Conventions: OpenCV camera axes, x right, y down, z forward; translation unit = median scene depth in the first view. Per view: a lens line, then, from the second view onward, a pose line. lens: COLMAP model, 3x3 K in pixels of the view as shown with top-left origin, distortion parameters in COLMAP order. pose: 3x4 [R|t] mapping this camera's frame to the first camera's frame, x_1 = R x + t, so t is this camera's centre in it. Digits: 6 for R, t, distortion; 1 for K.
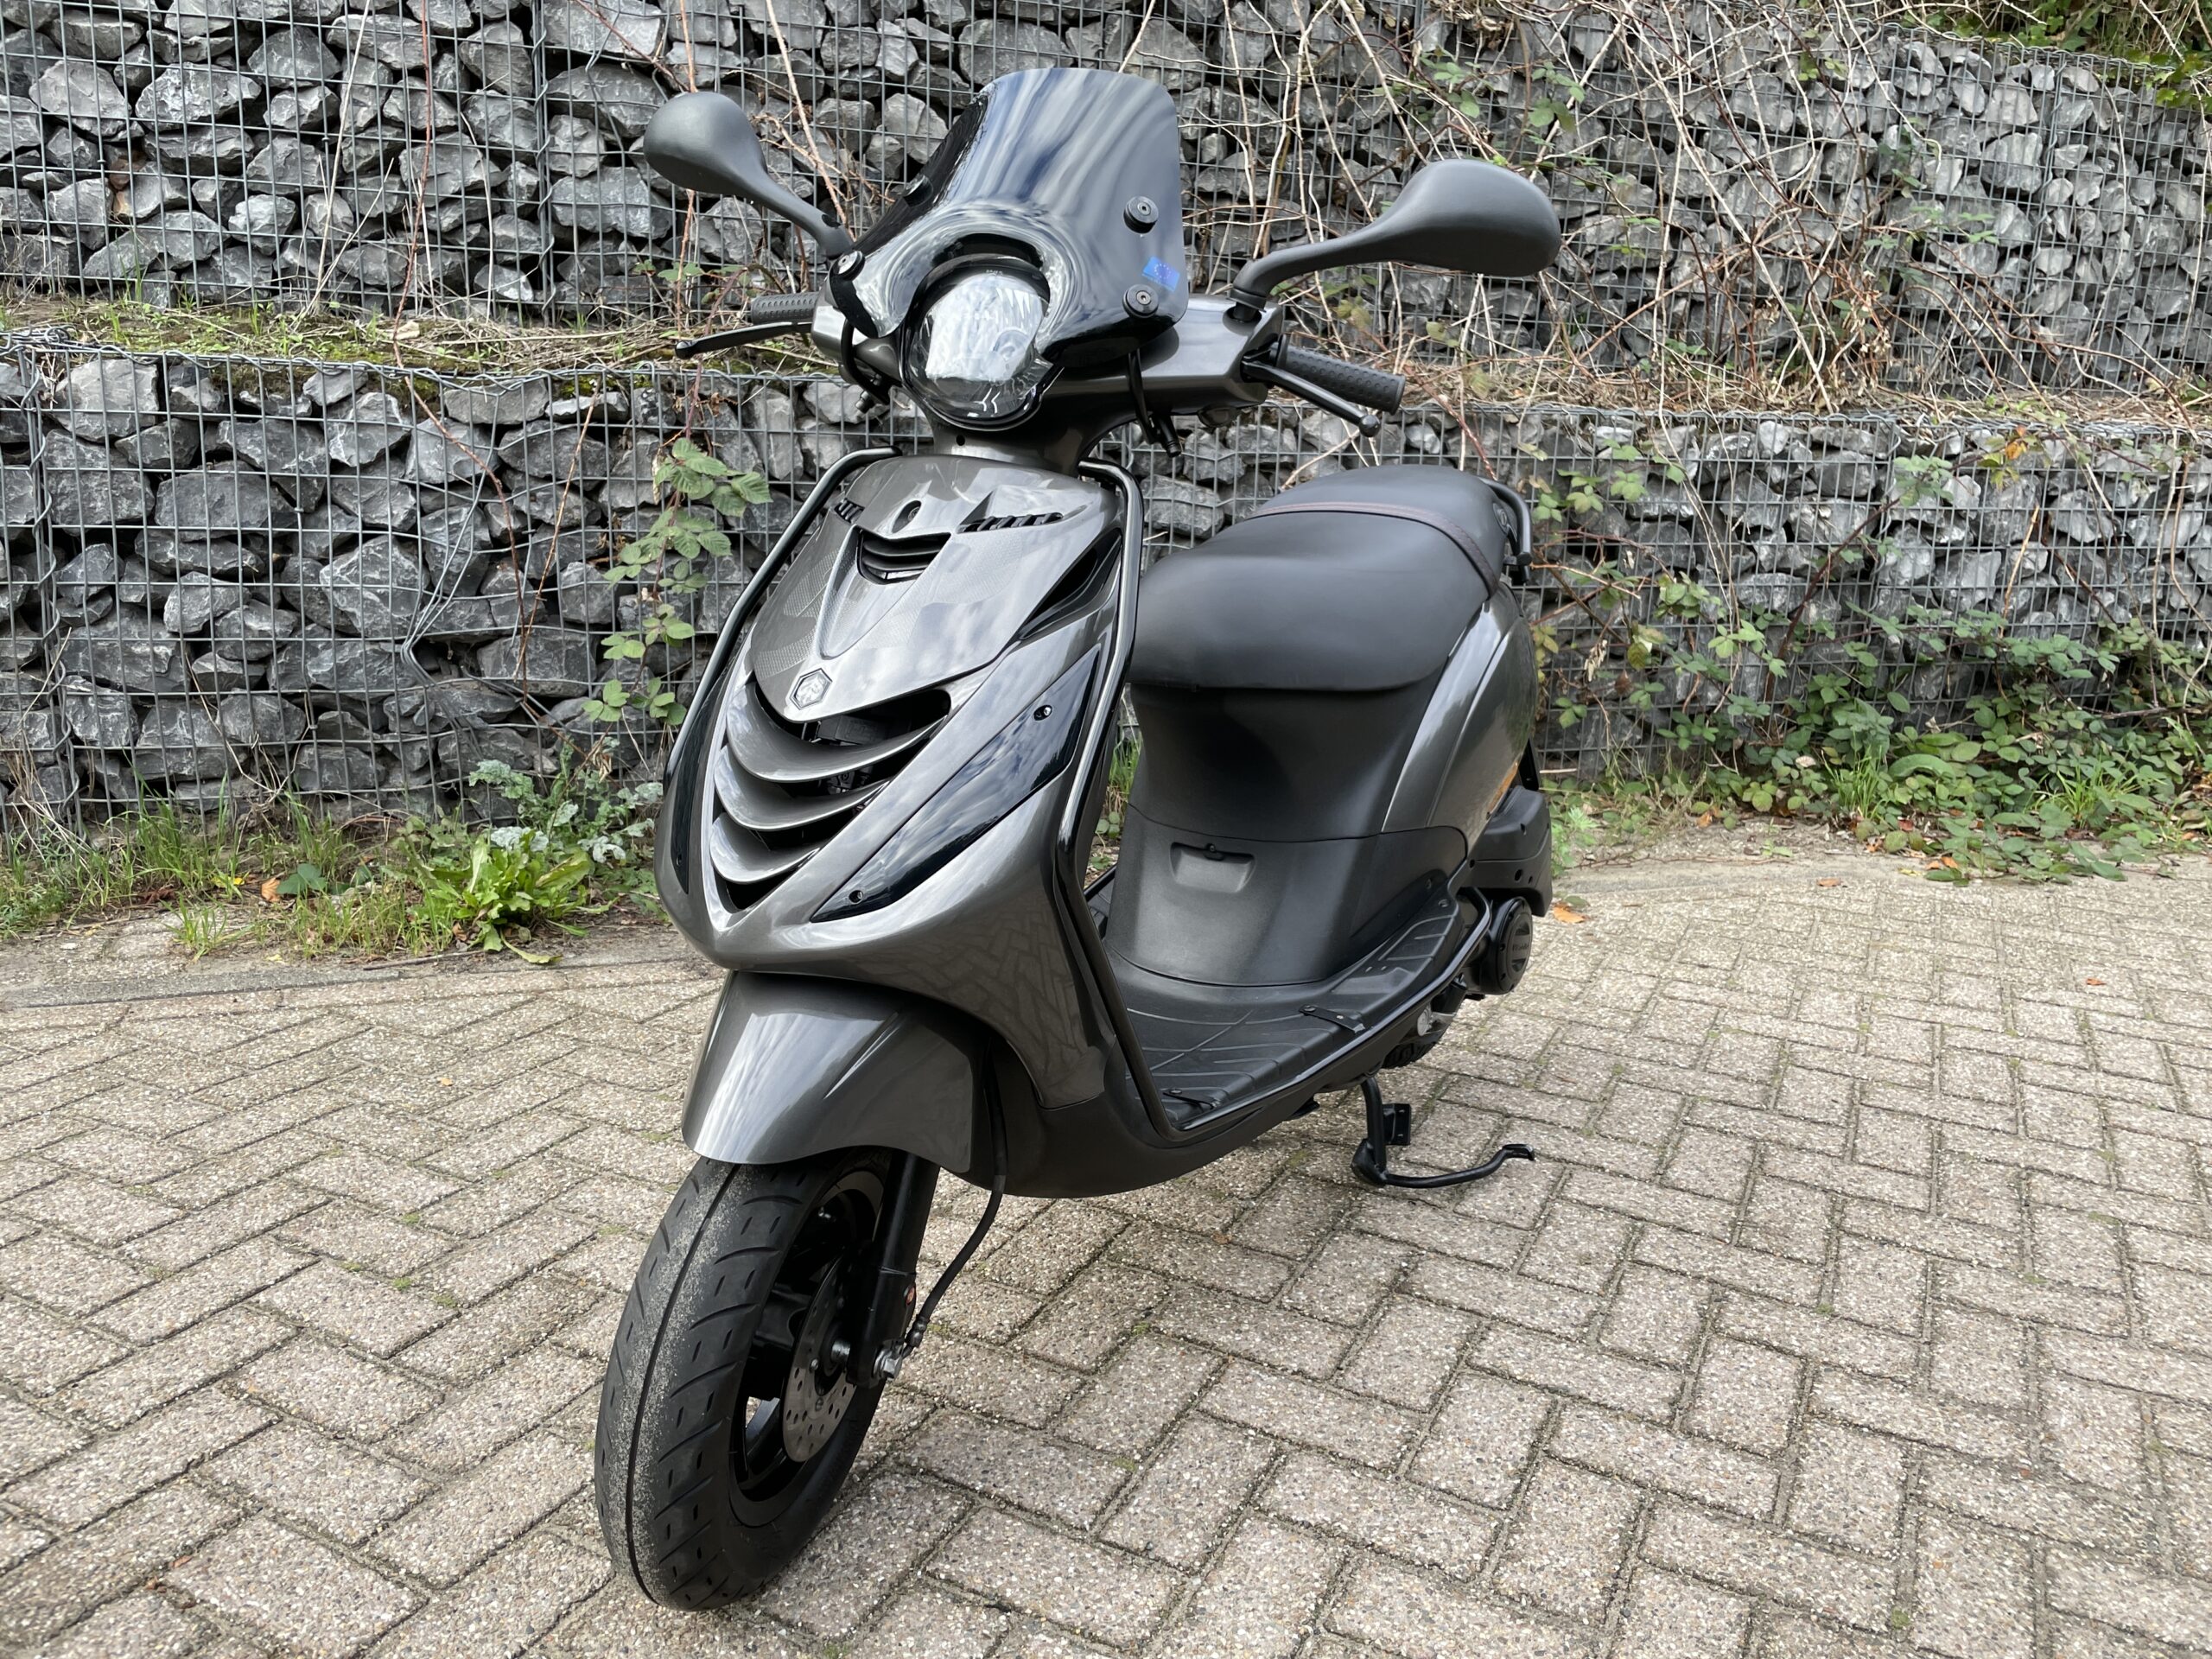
lens RADIAL K [[1681.5, 0, 1124.0], [0, 1681.5, 804.3], [0, 0, 1]] dist [0.086172, -0.117395]
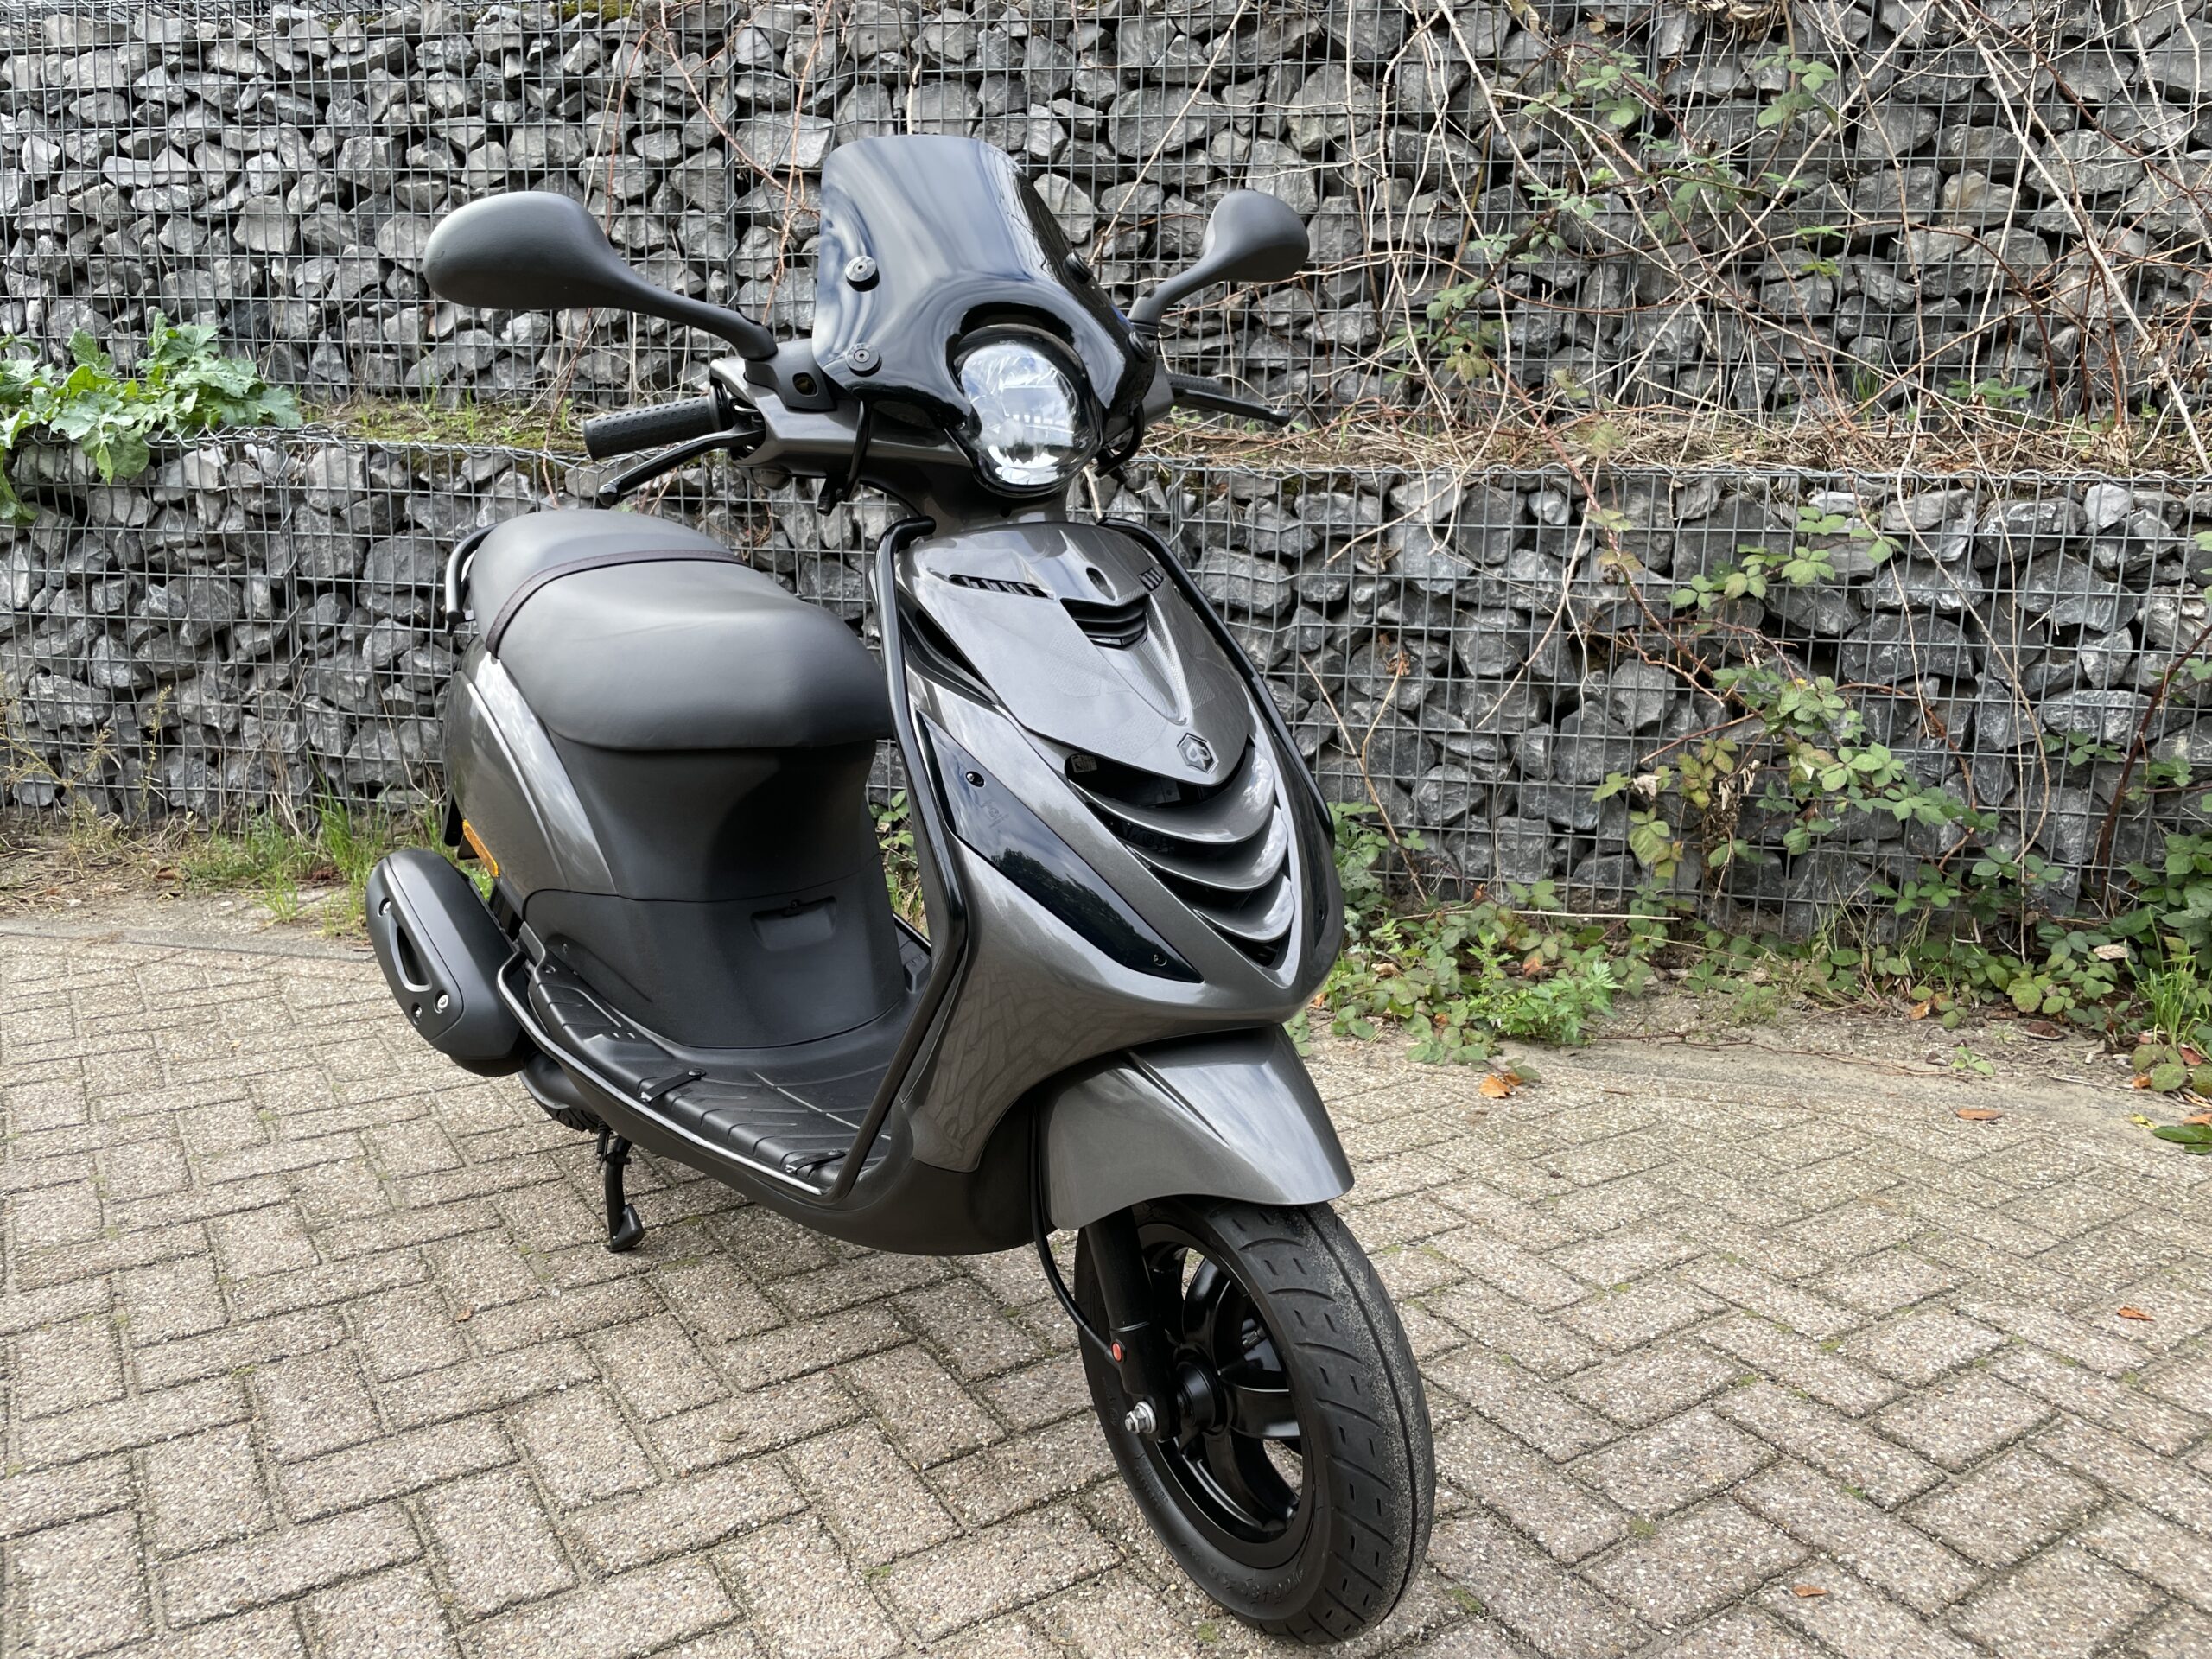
lens RADIAL K [[1677.7, 0, 1090.6], [0, 1677.7, 811.4], [0, 0, 1]] dist [0.088440, -0.119049]
pose [[0.855080, 0.085296, -0.511432, 0.418238], [-0.111056, 0.993614, -0.019965, -0.023101], [0.506463, 0.073869, 0.859092, 0.168627]]
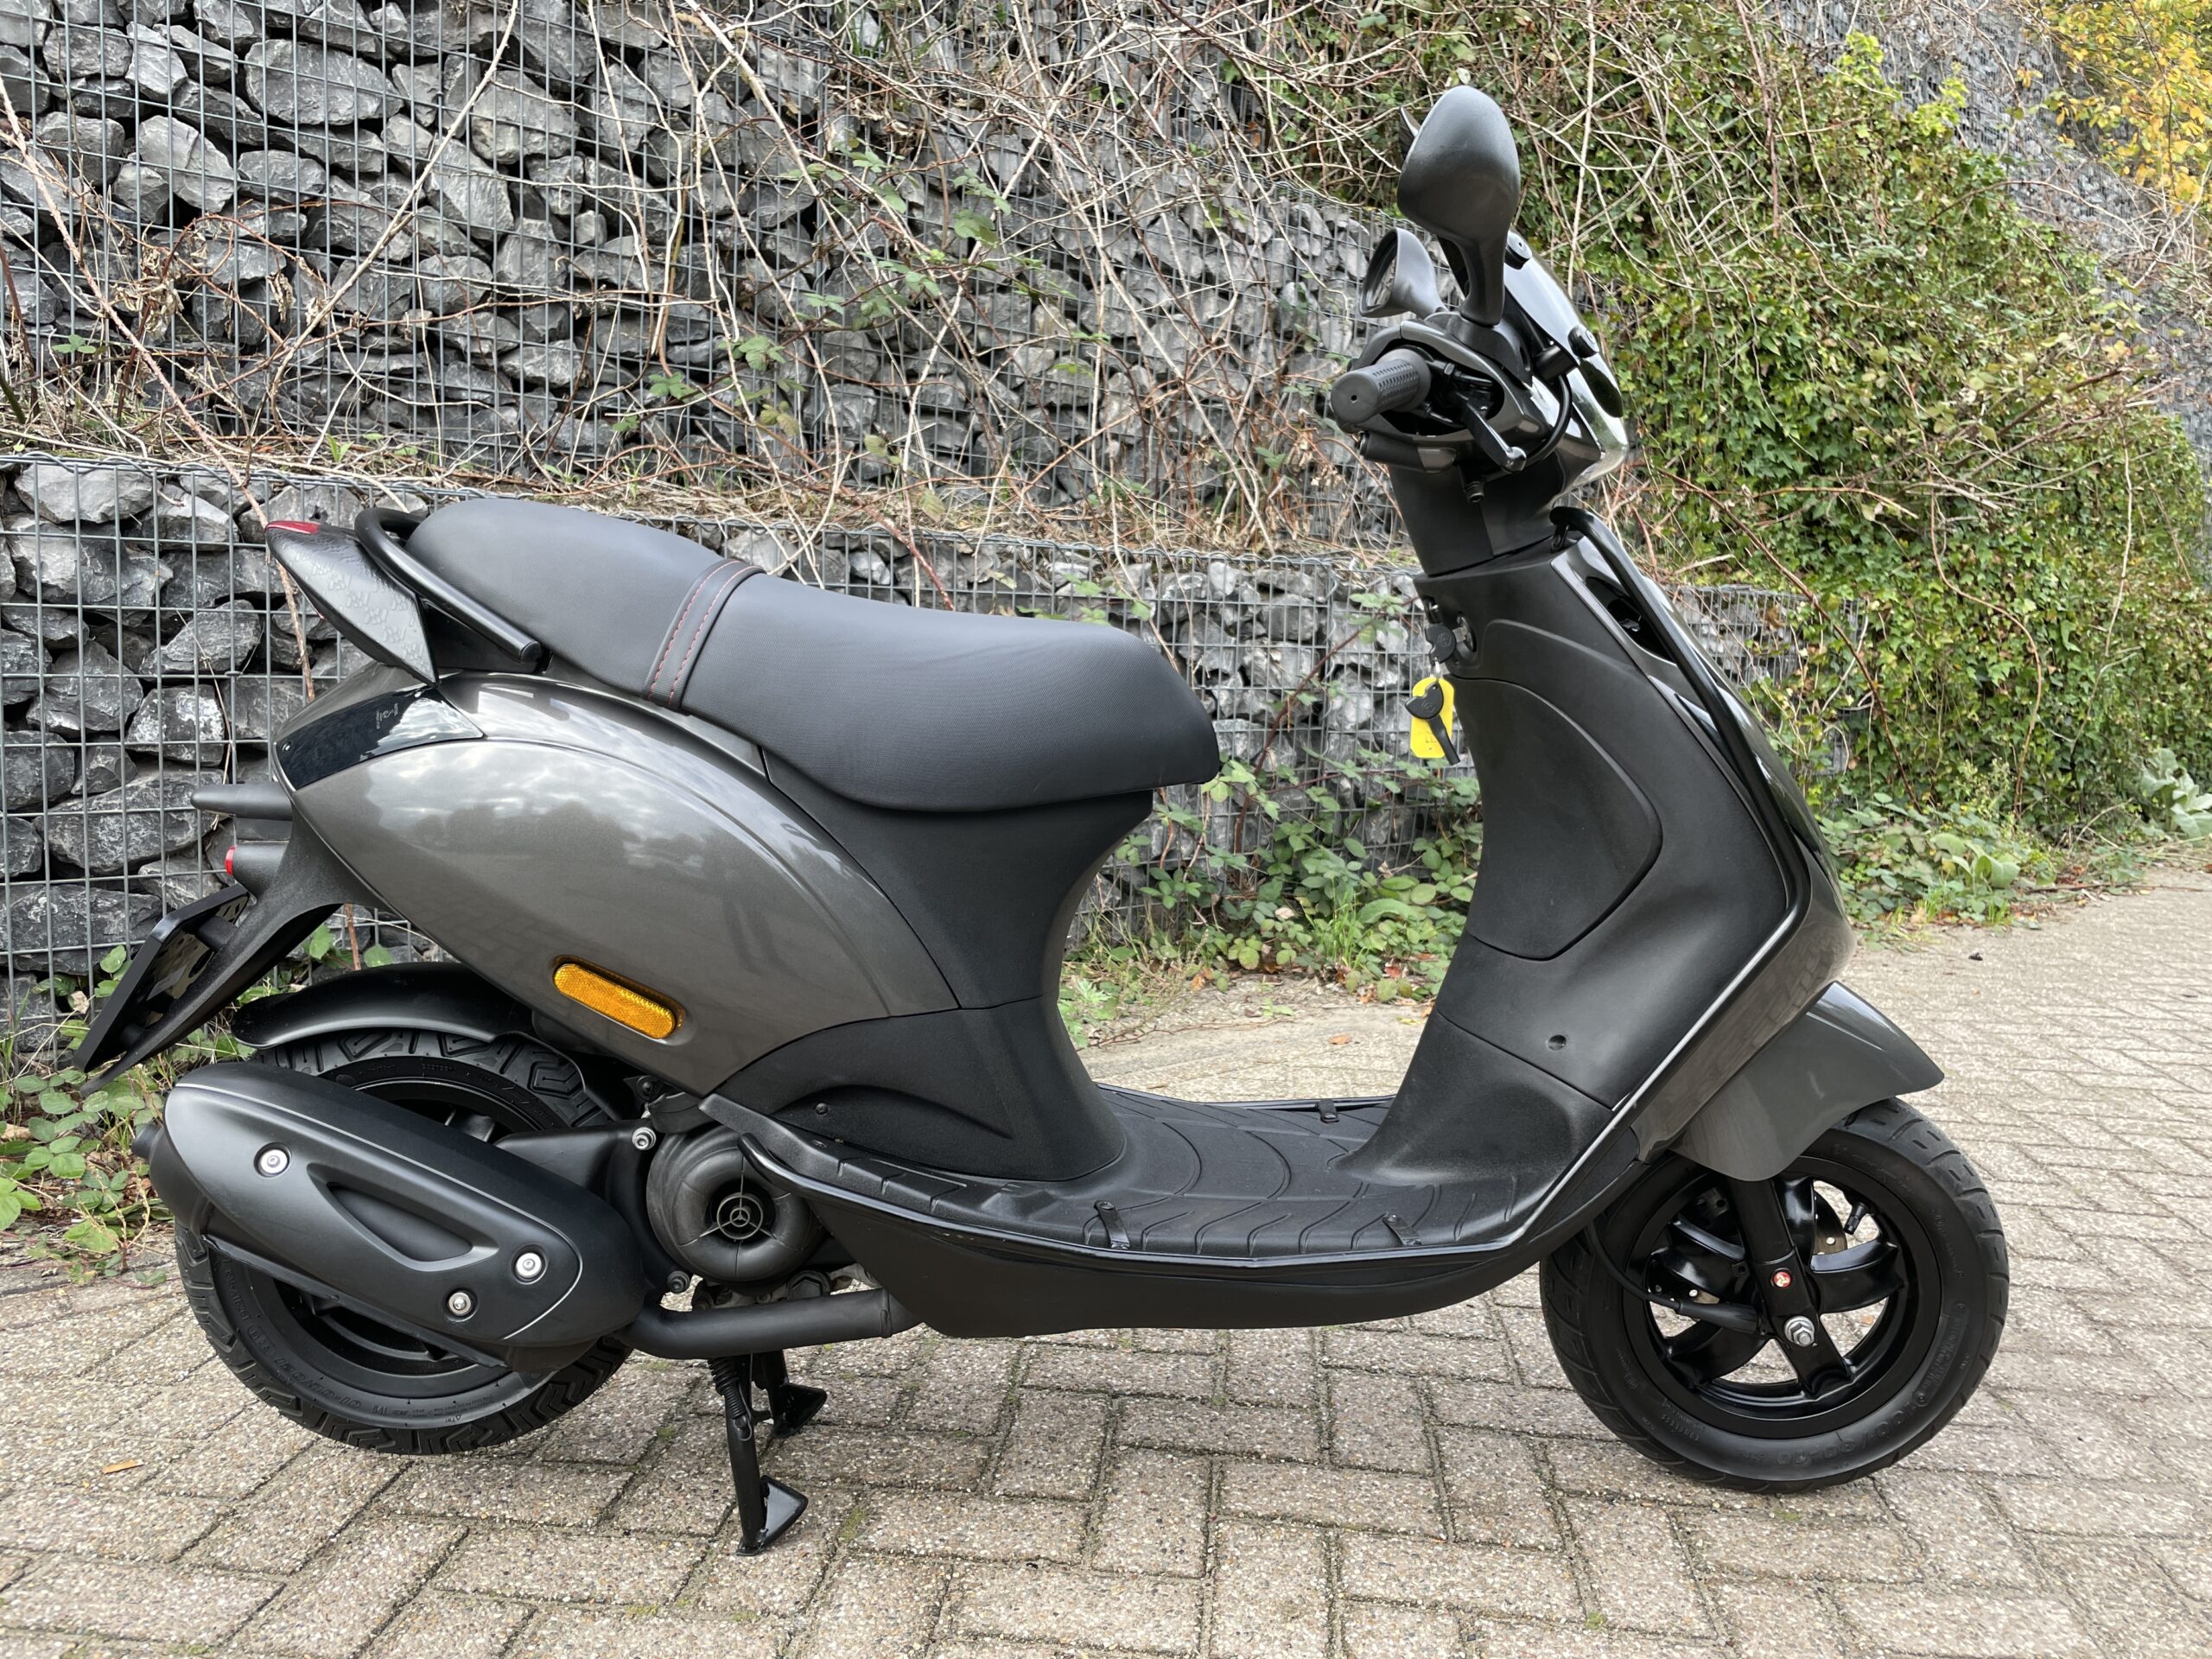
lens RADIAL K [[1677.3, 0, 1130.4], [0, 1677.3, 823.9], [0, 0, 1]] dist [0.085632, -0.118036]
pose [[0.931806, -0.044892, 0.360171, -0.014709], [0.081469, 0.992870, -0.087016, -0.000252], [-0.353696, 0.110425, 0.928819, 0.164507]]
